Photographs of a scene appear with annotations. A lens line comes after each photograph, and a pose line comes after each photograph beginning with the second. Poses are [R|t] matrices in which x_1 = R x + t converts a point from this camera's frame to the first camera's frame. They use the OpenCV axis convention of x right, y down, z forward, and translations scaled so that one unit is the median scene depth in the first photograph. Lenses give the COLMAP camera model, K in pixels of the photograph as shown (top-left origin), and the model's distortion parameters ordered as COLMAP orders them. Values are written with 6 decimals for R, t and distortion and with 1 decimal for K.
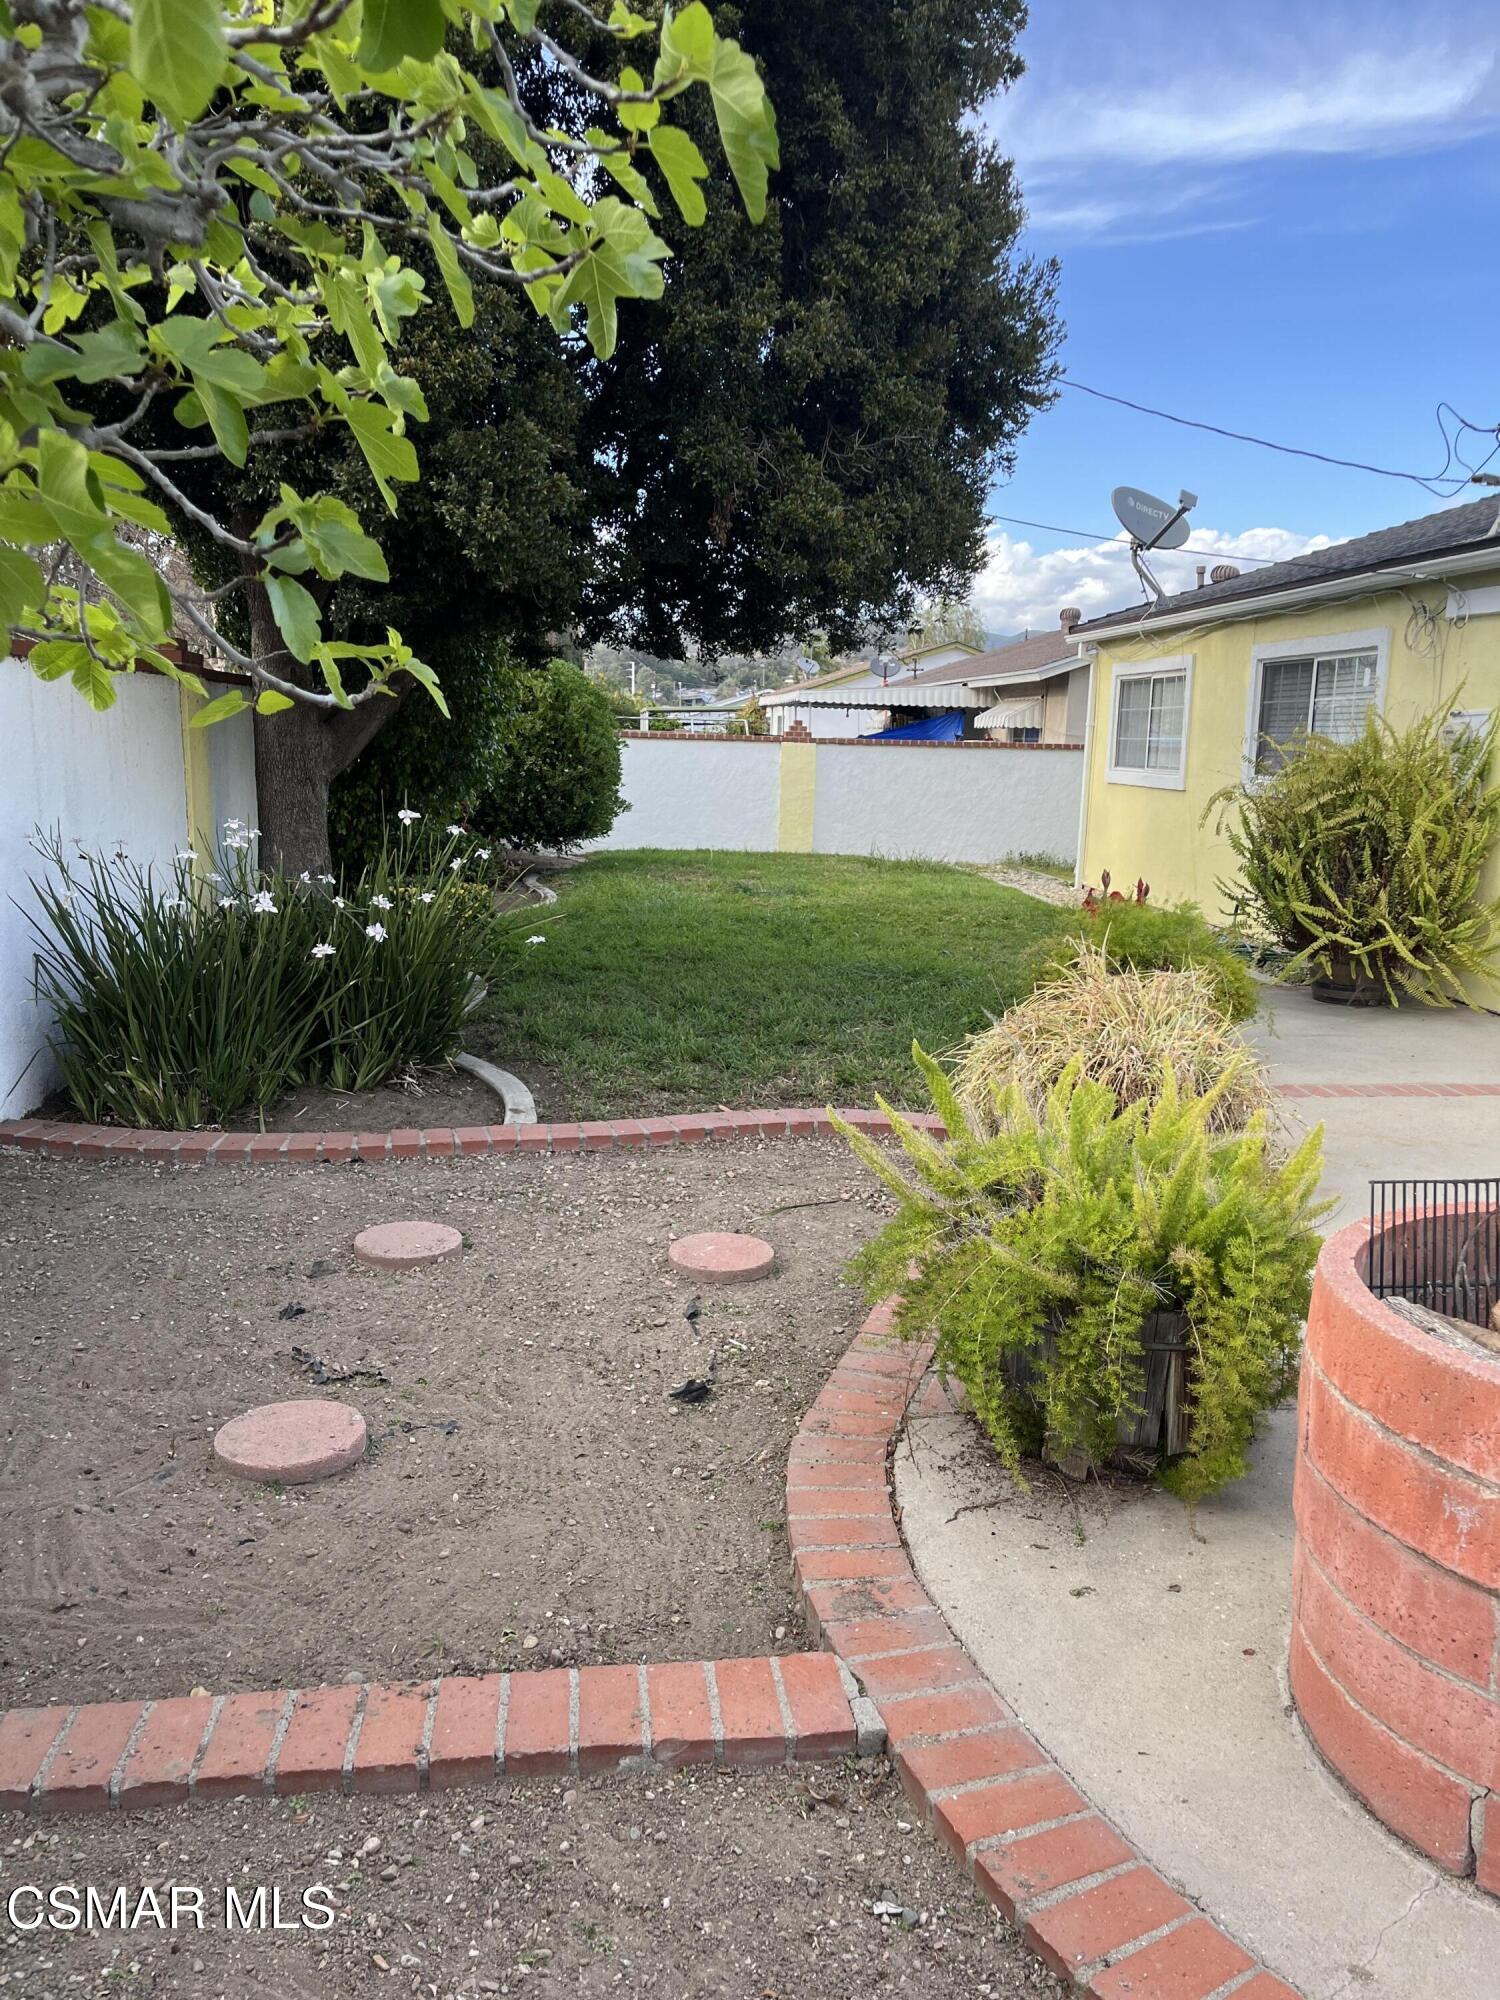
lens RADIAL K [[1547.1, 0, 750.0], [0, 1547.1, 1000.0], [0, 0, 1]] dist [0.092970, -0.092442]
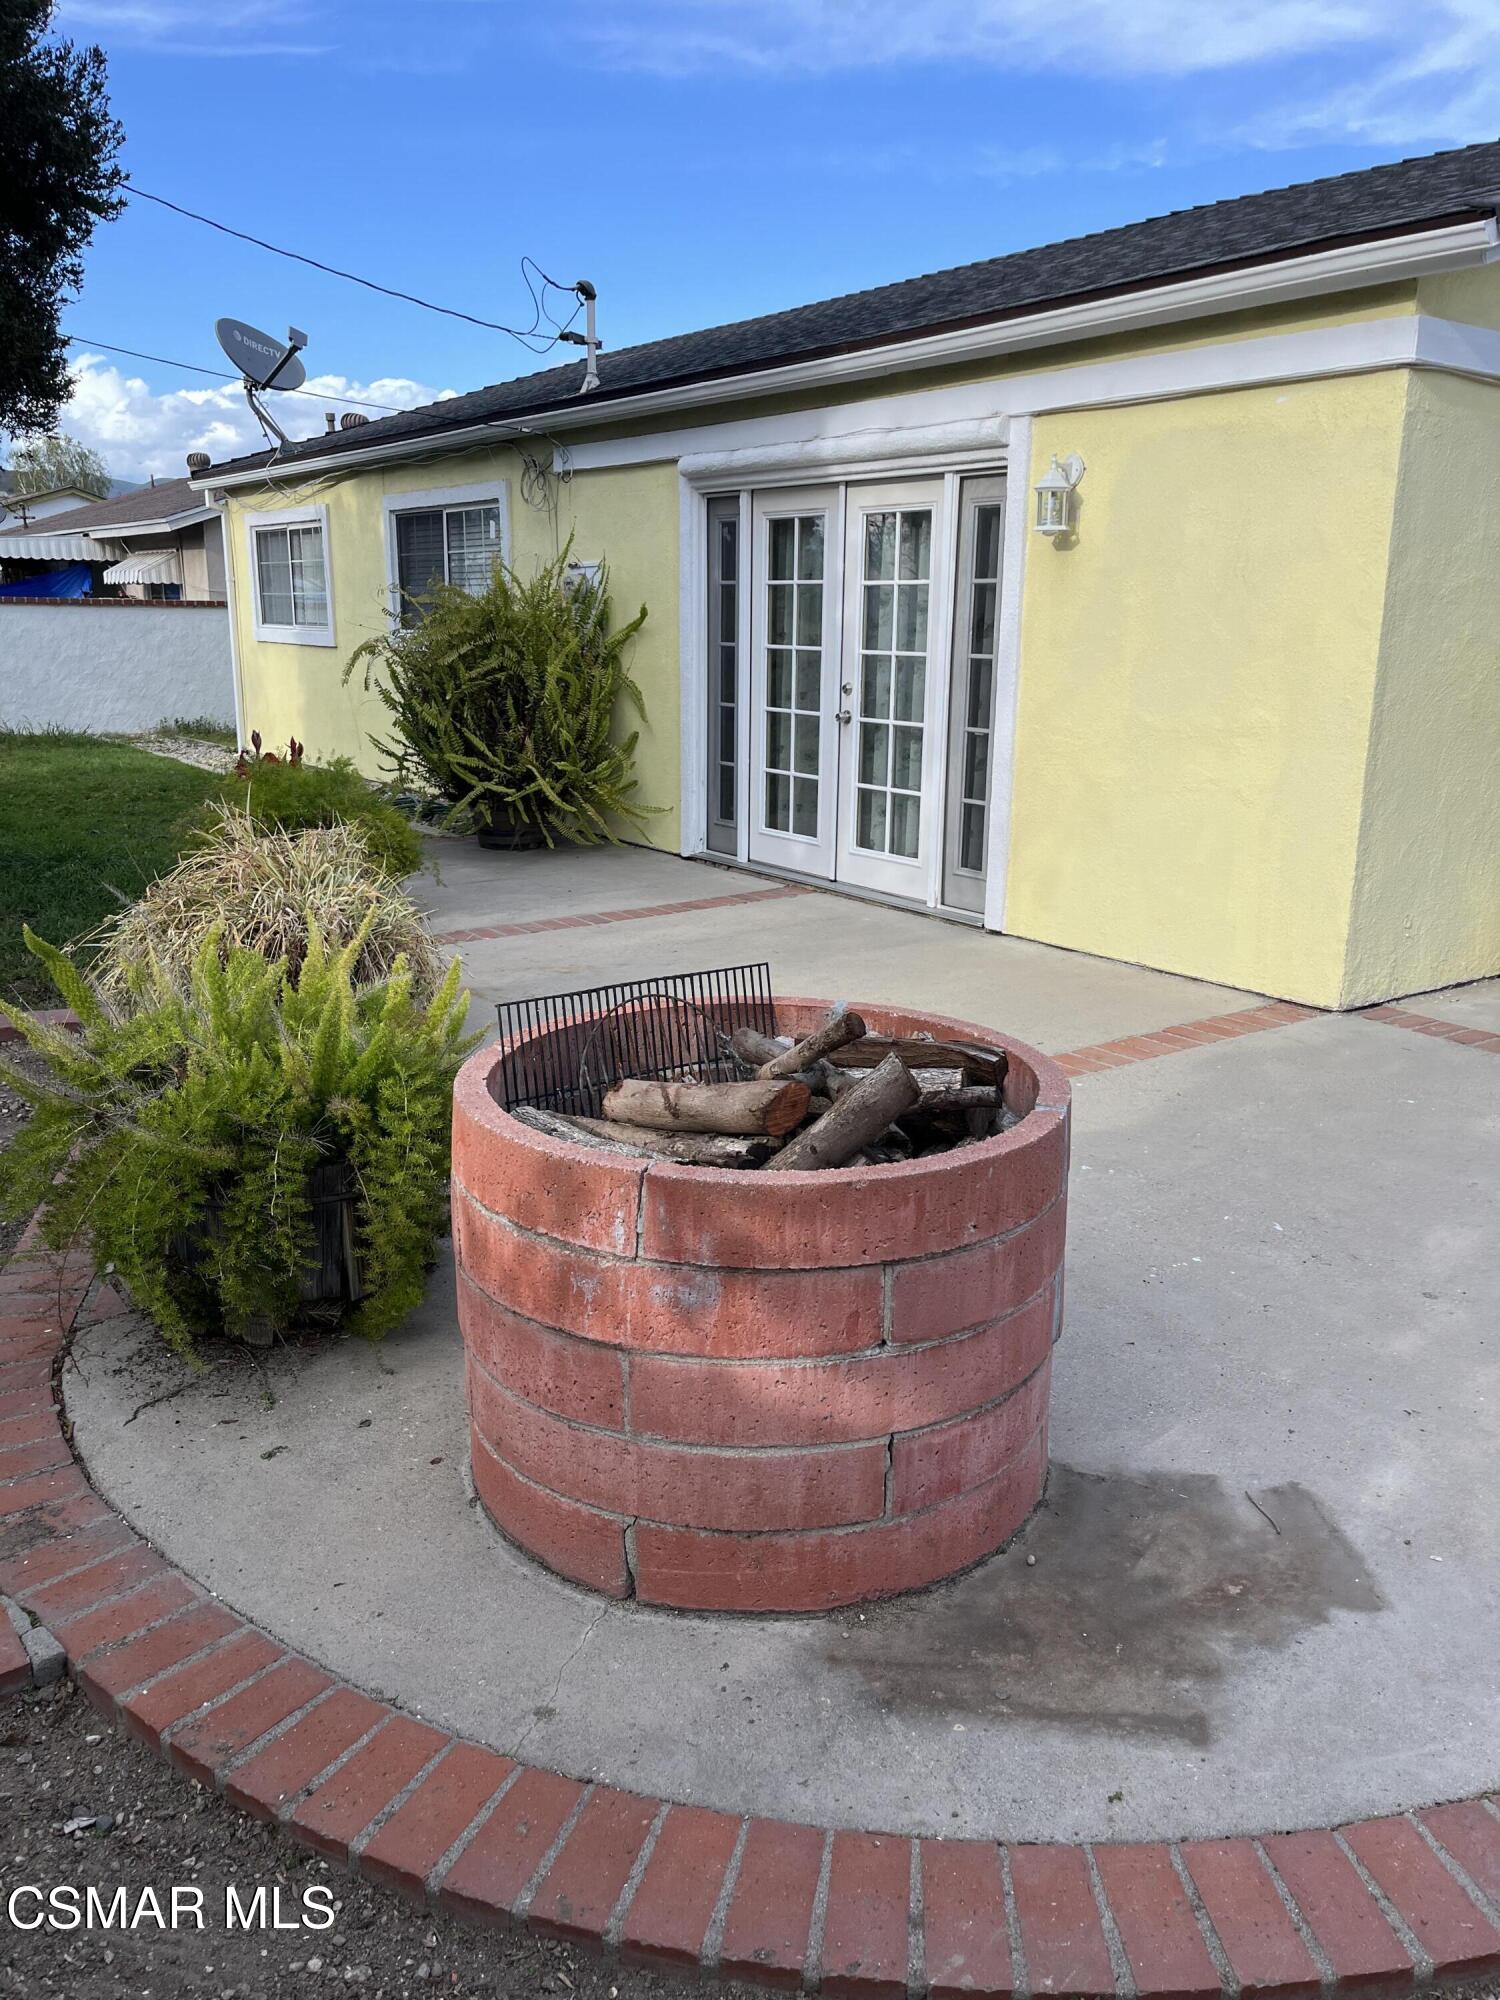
lens RADIAL K [[1559.3, 0, 746.4], [0, 1559.3, 1011.8], [0, 0, 1]] dist [0.052429, -0.012887]
pose [[0.875477, -0.142293, 0.461837, 0.032084], [0.099892, 0.988314, 0.115142, 0.009000], [-0.472824, -0.054670, 0.879460, -0.003971]]
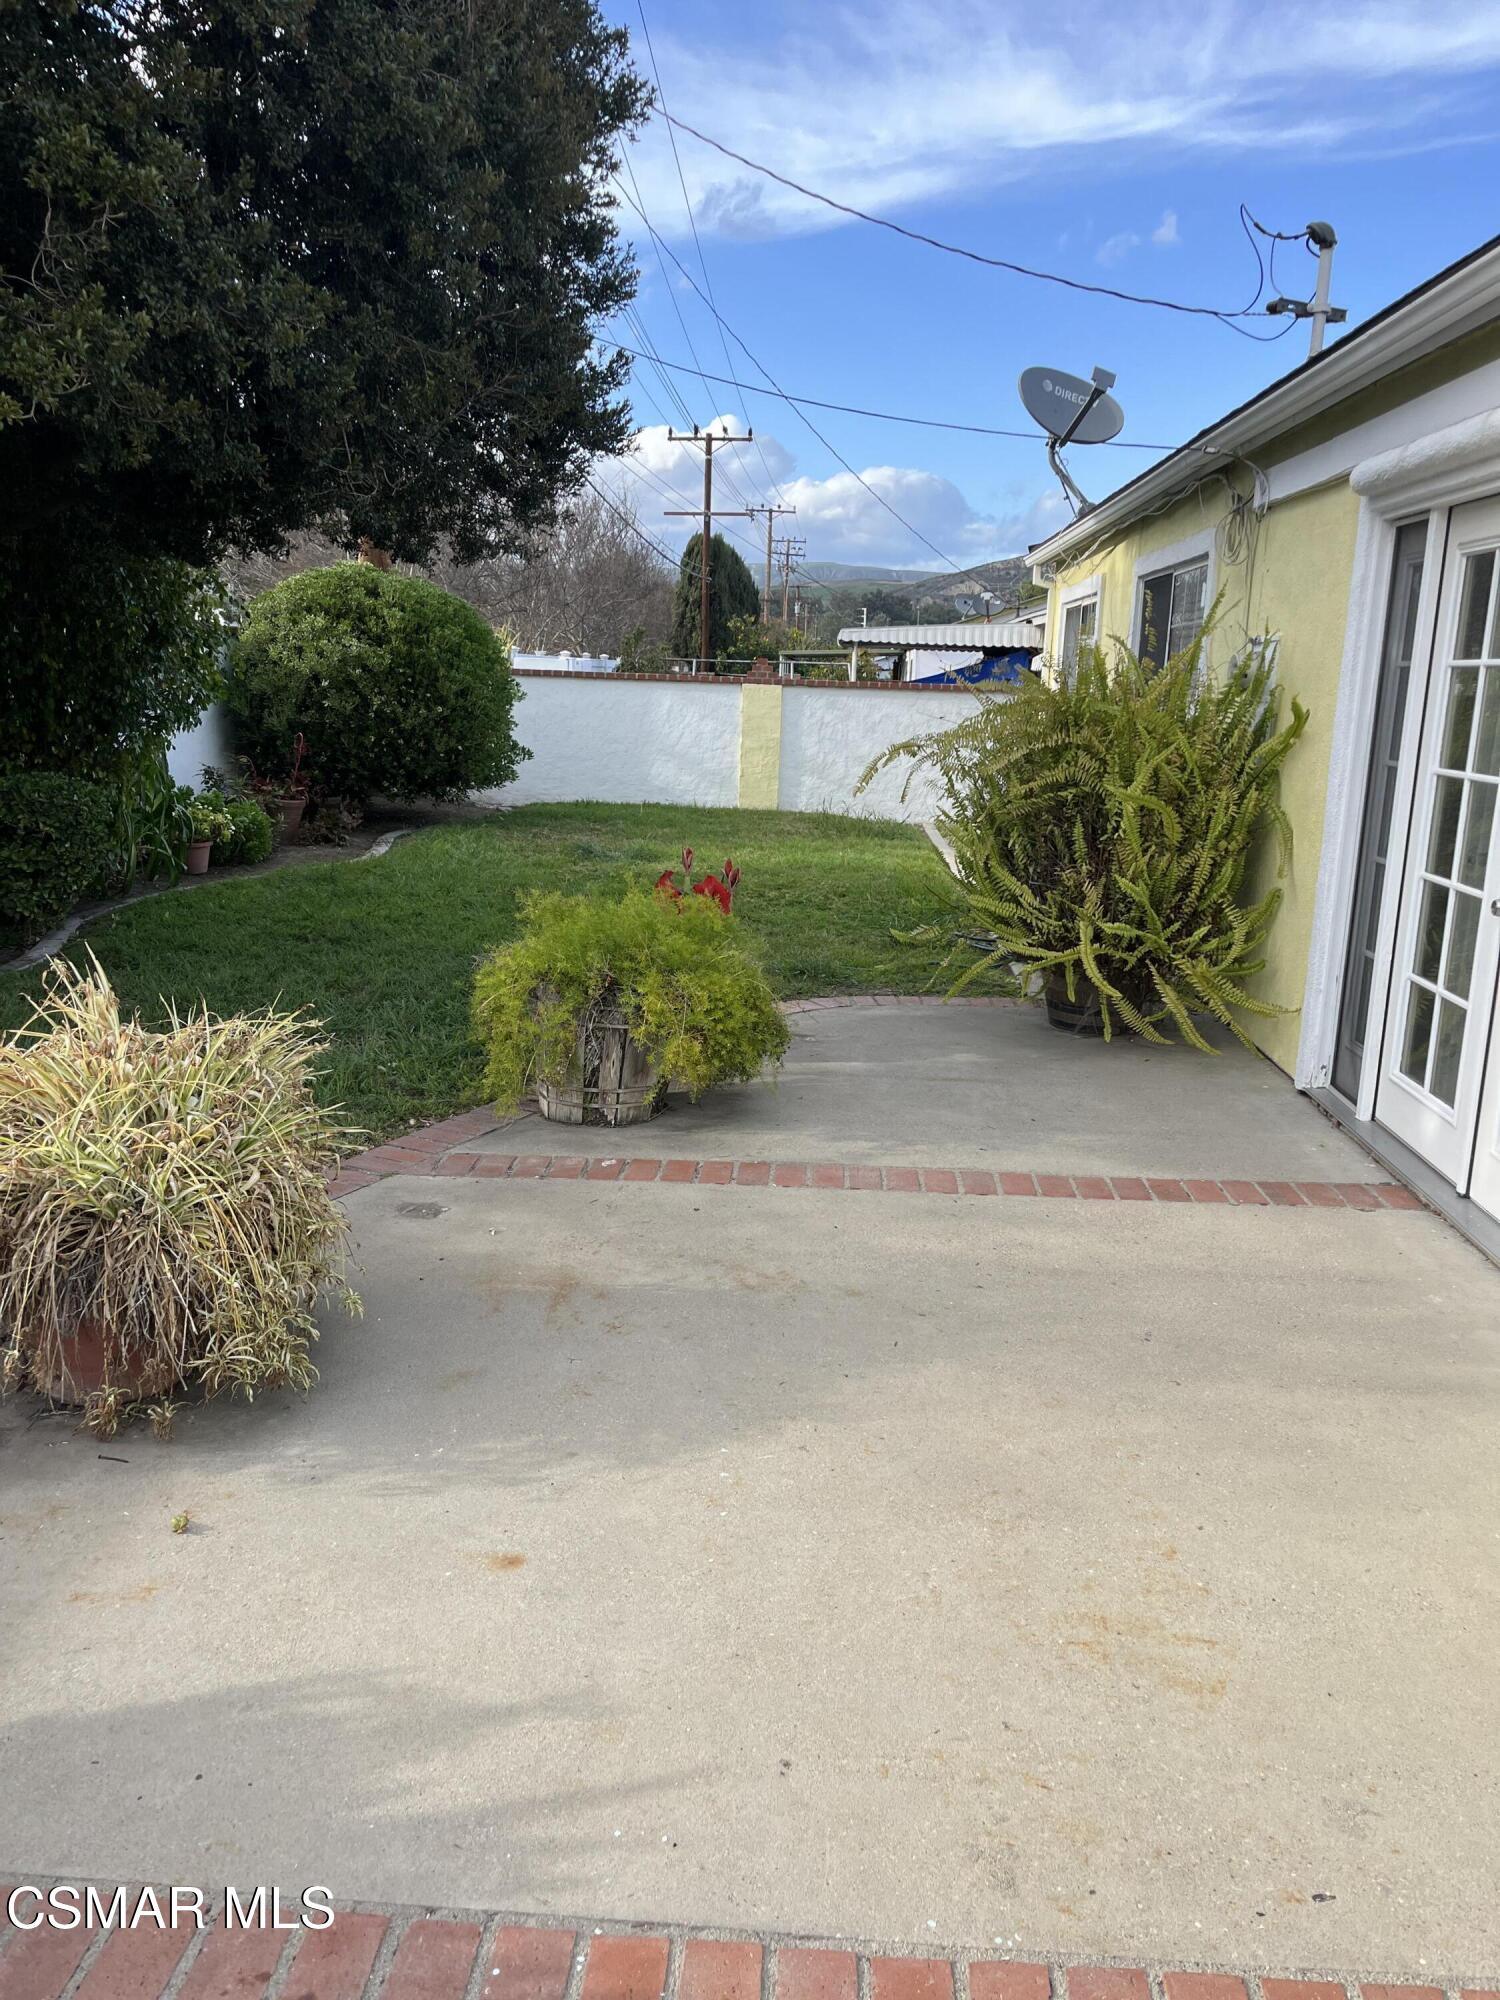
lens RADIAL K [[1481.7, 0, 754.0], [0, 1481.7, 1052.2], [0, 0, 1]] dist [0.044625, -0.075167]
pose [[0.988245, 0.039813, -0.147604, 0.533630], [-0.028683, 0.996635, 0.076781, -0.059811], [0.150164, -0.071645, 0.986062, 0.429079]]
